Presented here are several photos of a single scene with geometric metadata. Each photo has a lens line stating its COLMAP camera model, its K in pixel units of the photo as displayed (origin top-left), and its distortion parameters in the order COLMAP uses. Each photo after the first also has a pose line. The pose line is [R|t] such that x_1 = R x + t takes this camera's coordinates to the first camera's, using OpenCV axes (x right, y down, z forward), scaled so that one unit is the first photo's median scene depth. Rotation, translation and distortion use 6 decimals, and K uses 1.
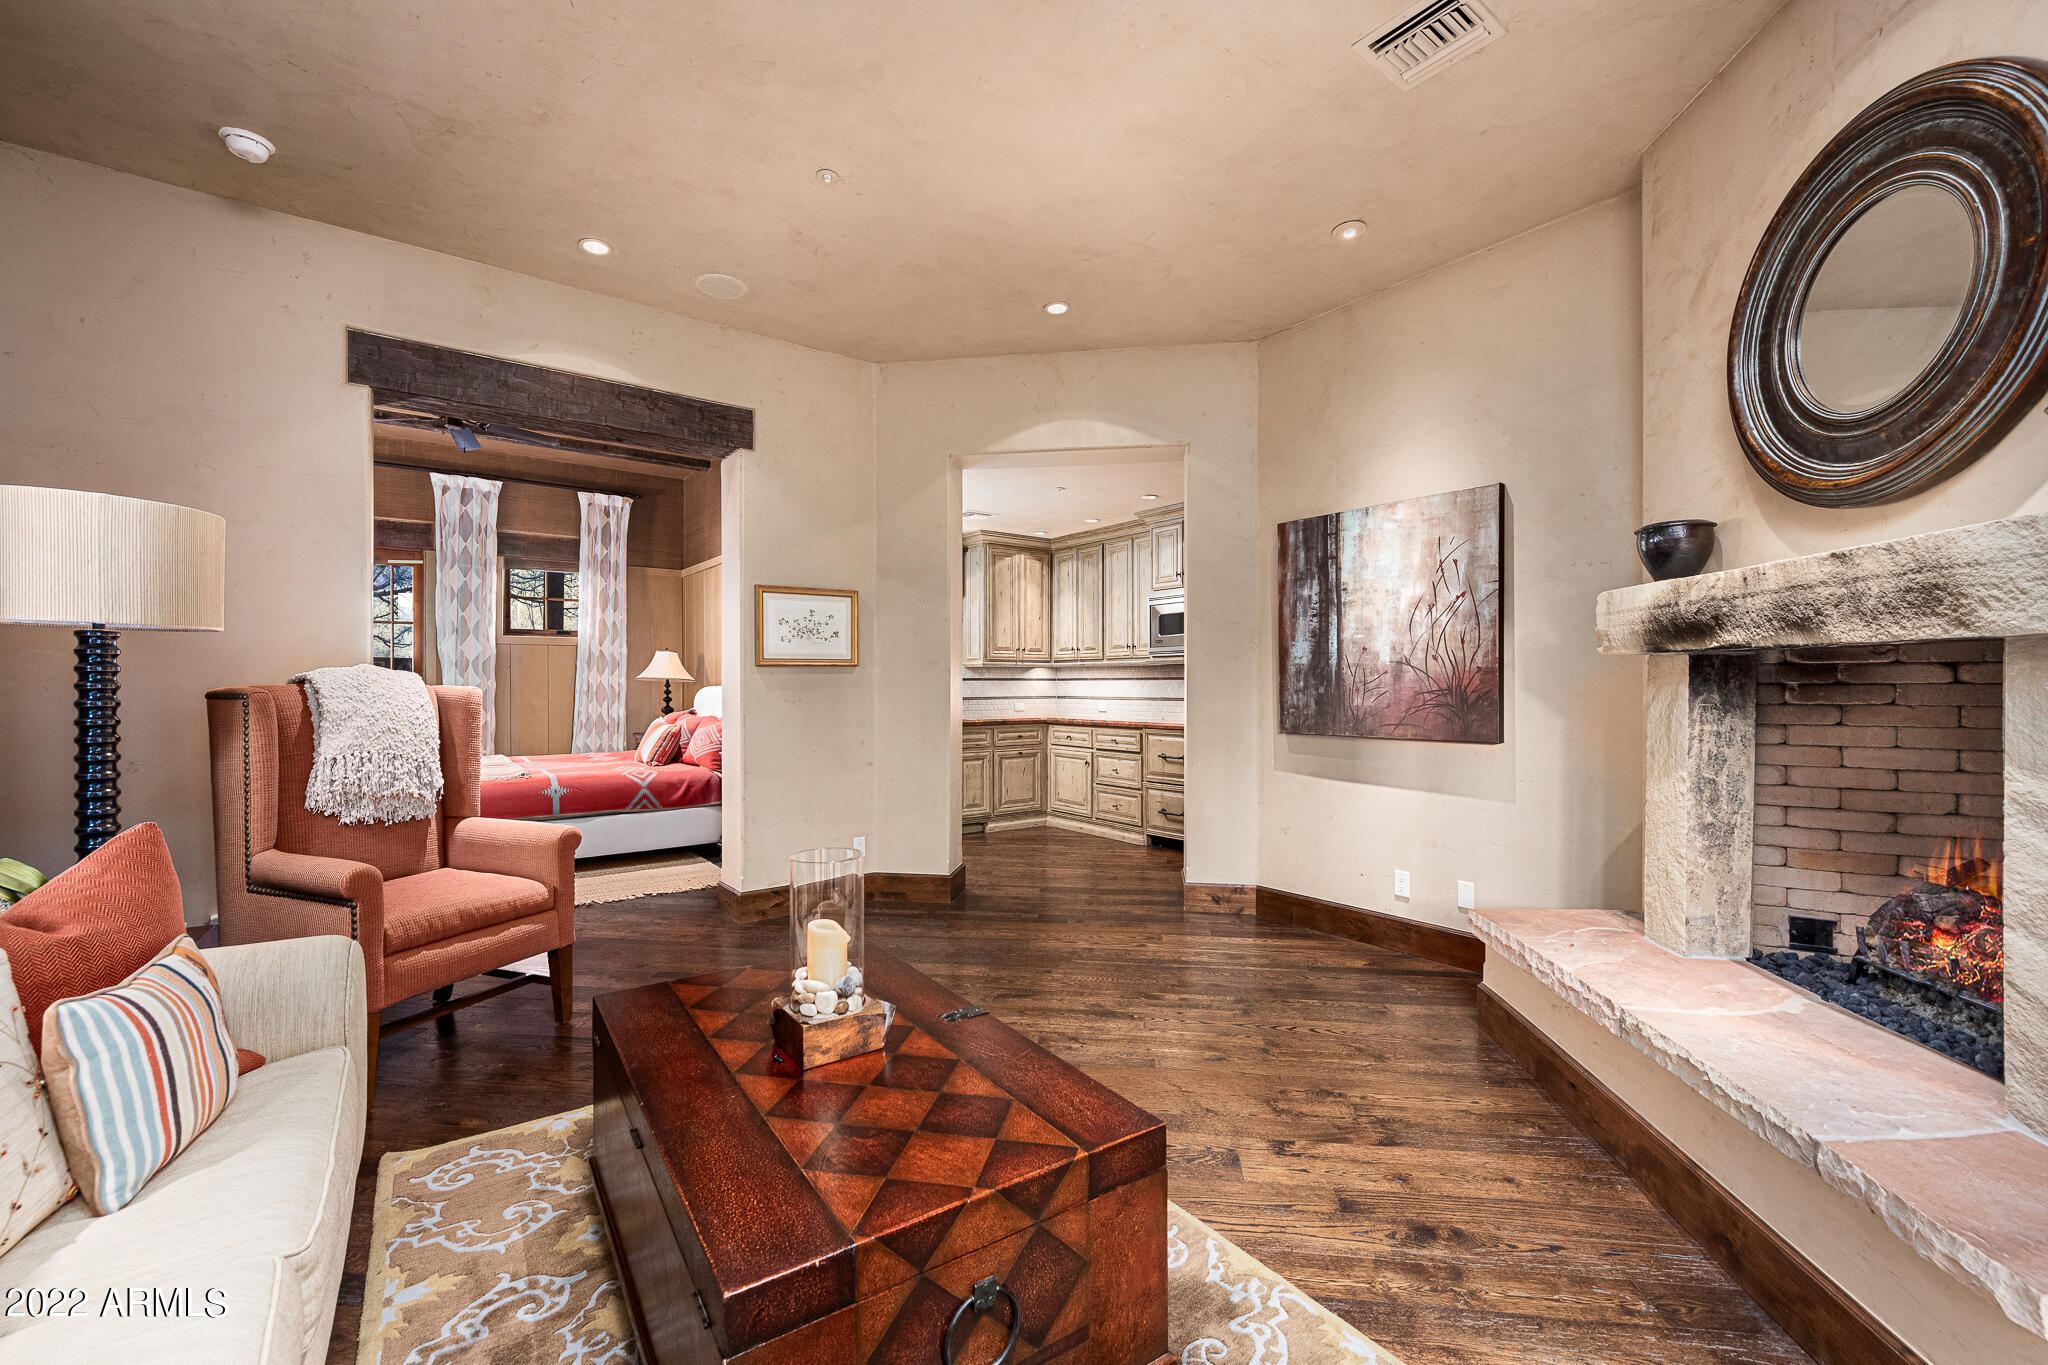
lens RADIAL K [[883.9, 0, 1038.3], [0, 883.9, 682.3], [0, 0, 1]] dist [-0.001198, 0.000760]
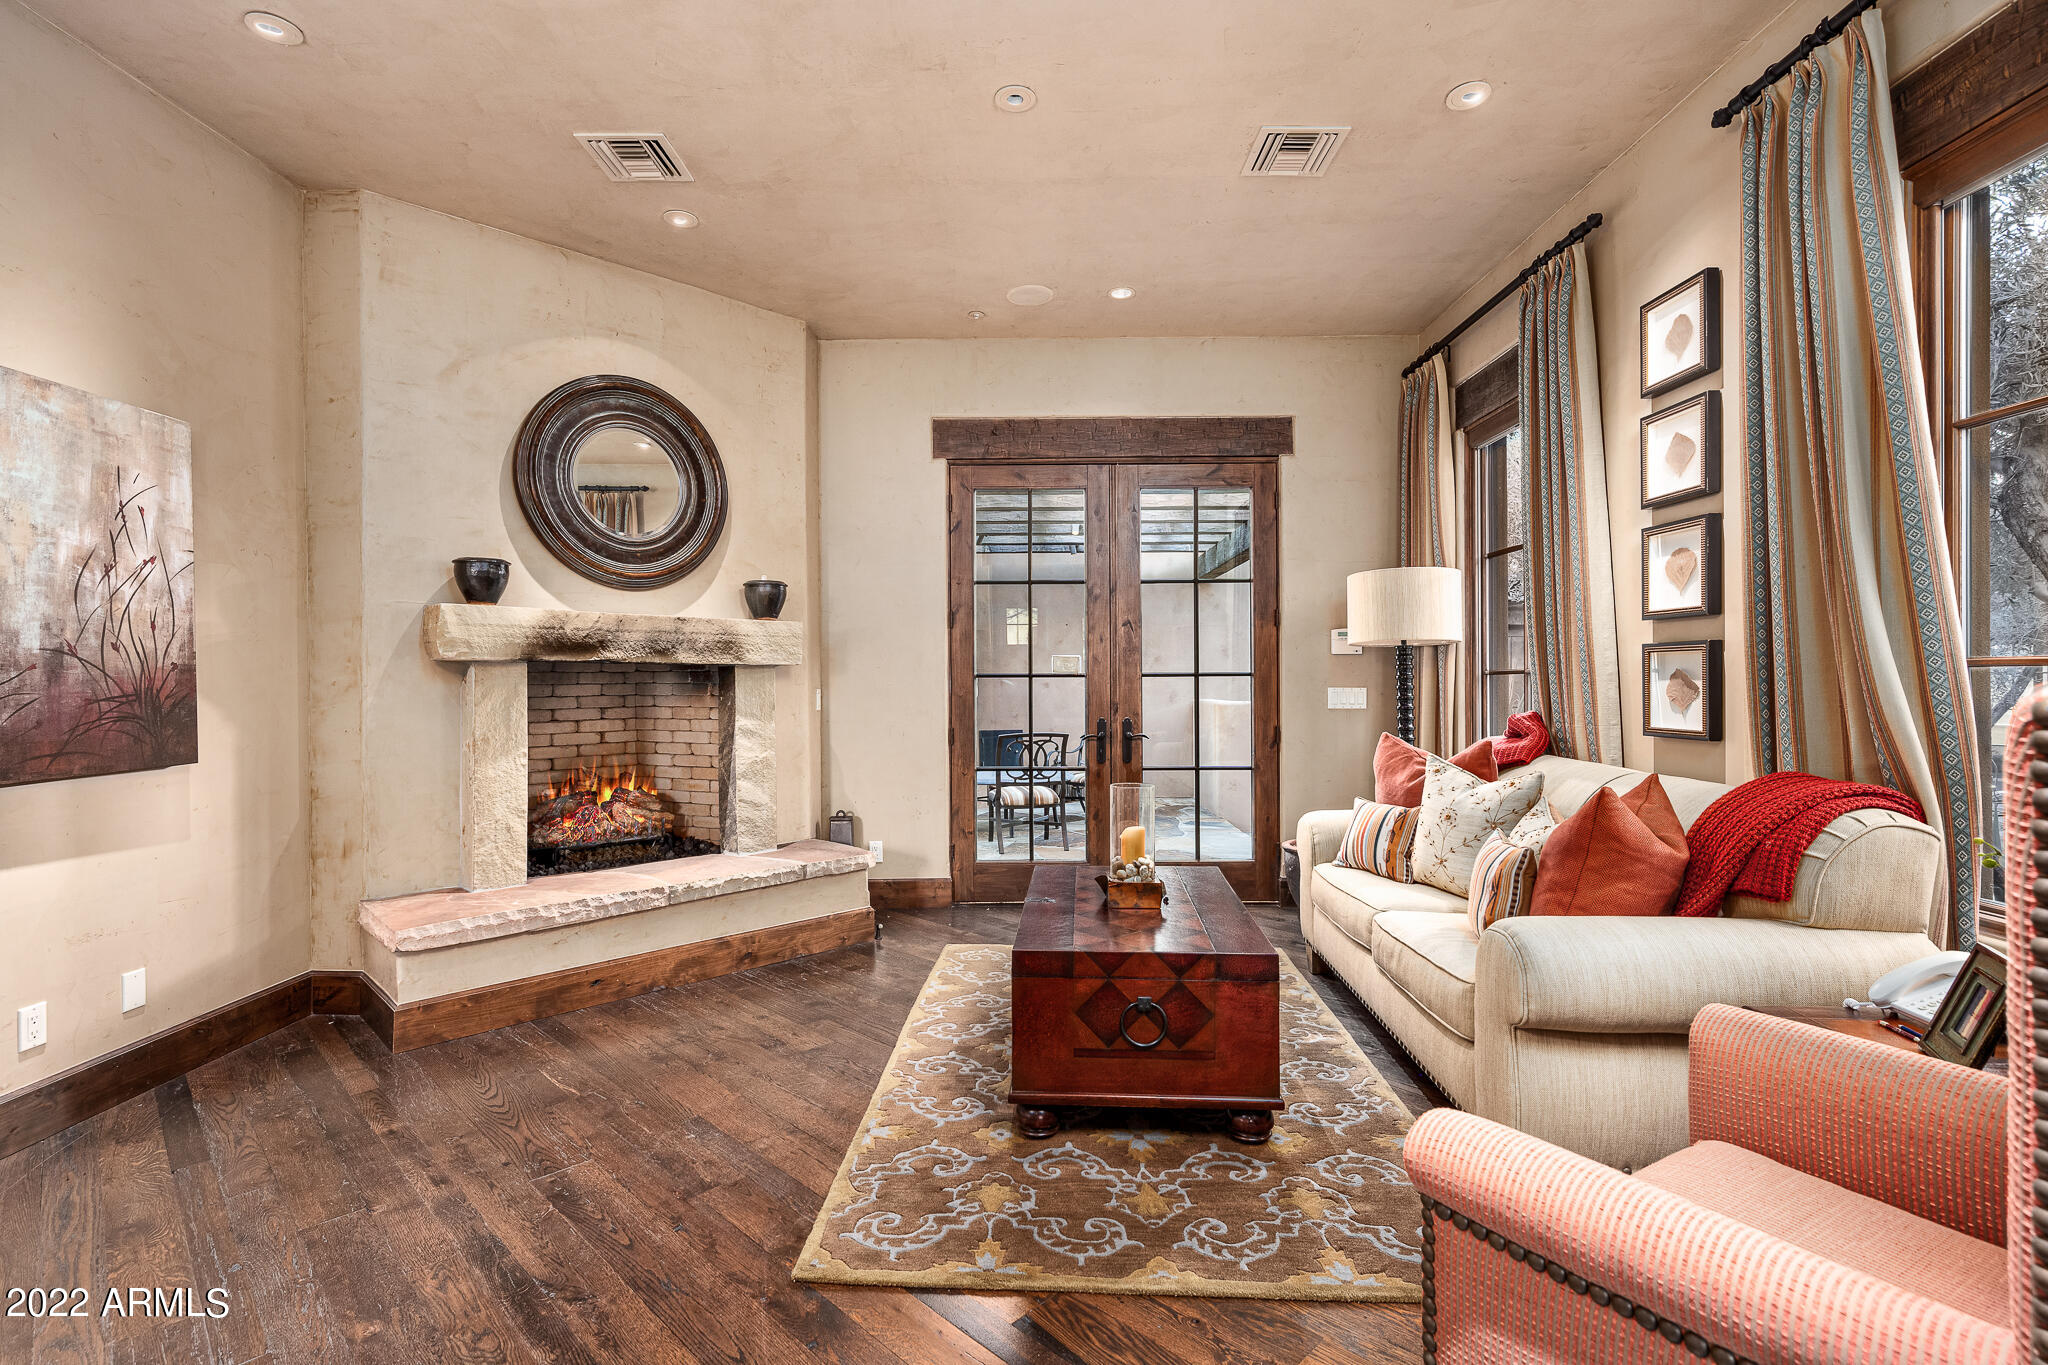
lens RADIAL K [[943.5, 0, 1026.6], [0, 943.5, 684.1], [0, 0, 1]] dist [0.002448, 0.000216]
pose [[-0.792746, 0.004315, 0.609537, -0.531454], [0.005289, 0.999986, -0.000201, 0.003976], [-0.609529, 0.003065, -0.792758, 1.161051]]
